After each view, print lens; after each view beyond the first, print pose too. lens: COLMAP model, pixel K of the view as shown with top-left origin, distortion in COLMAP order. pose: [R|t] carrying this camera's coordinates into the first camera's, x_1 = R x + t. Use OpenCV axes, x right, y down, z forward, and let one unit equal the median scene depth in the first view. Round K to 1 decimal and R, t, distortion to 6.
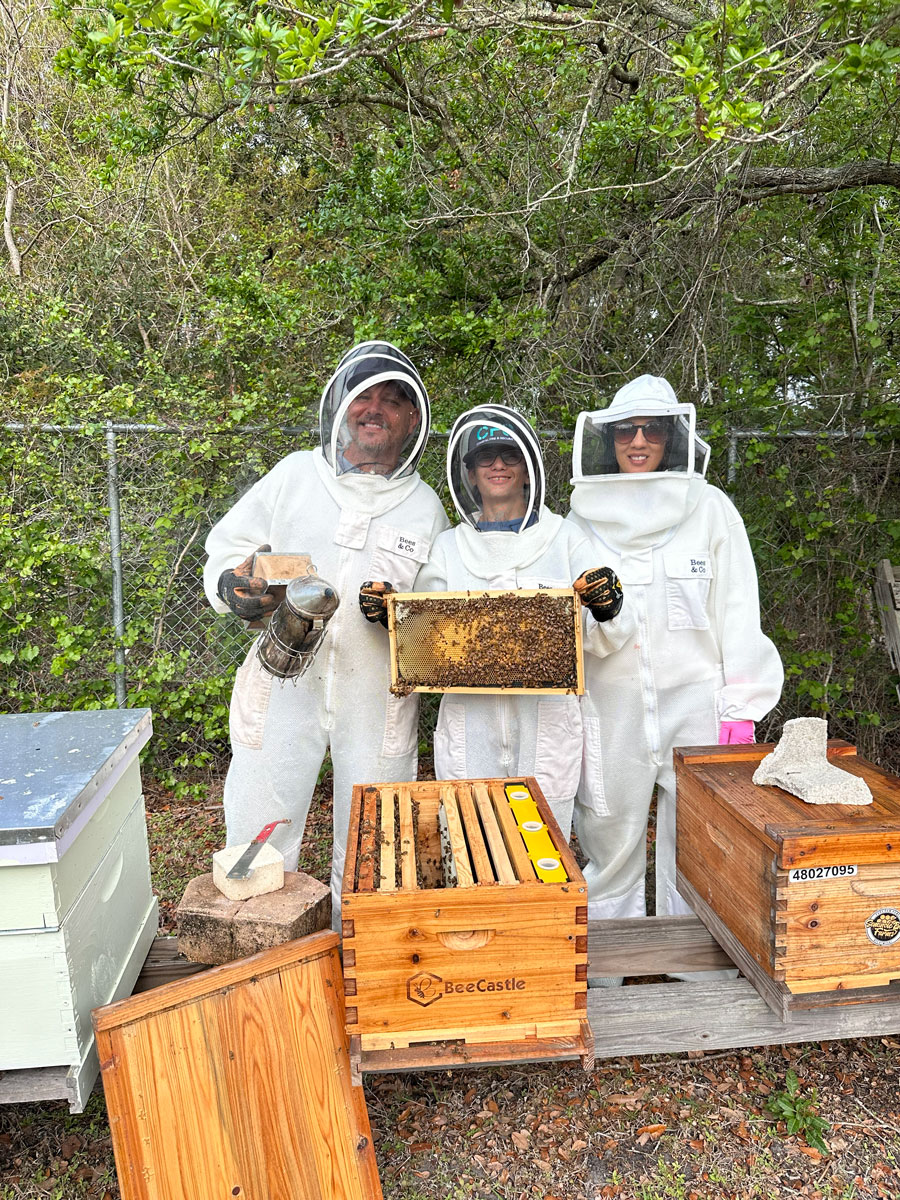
lens RADIAL K [[838.7, 0, 444.9], [0, 838.7, 598.2], [0, 0, 1]] dist [0.005303, -0.014870]
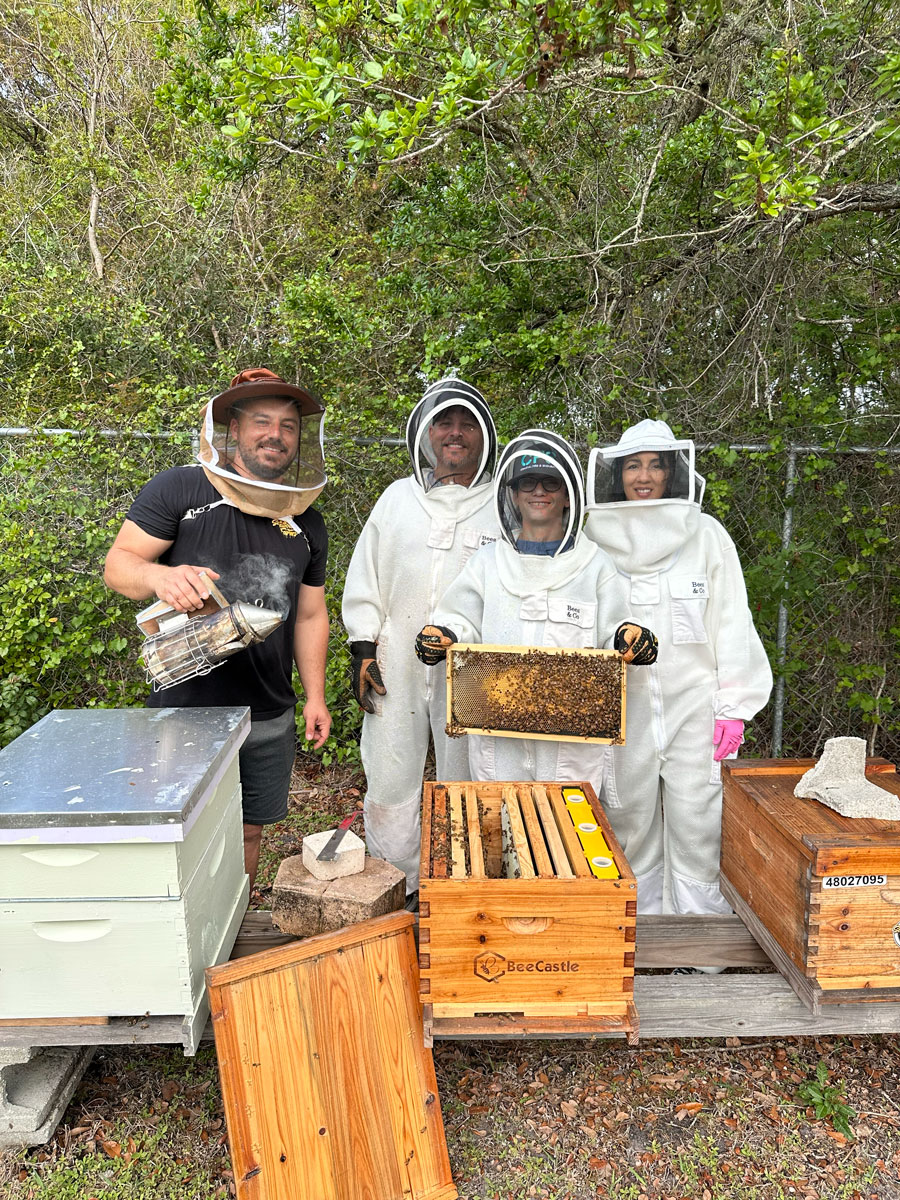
lens RADIAL K [[838.7, 0, 444.9], [0, 838.7, 598.2], [0, 0, 1]] dist [0.005303, -0.014870]
pose [[0.997745, 0.026865, -0.061515, -0.024007], [-0.026266, 0.999599, 0.010535, -0.036773], [0.061774, -0.008895, 0.998051, -0.114083]]
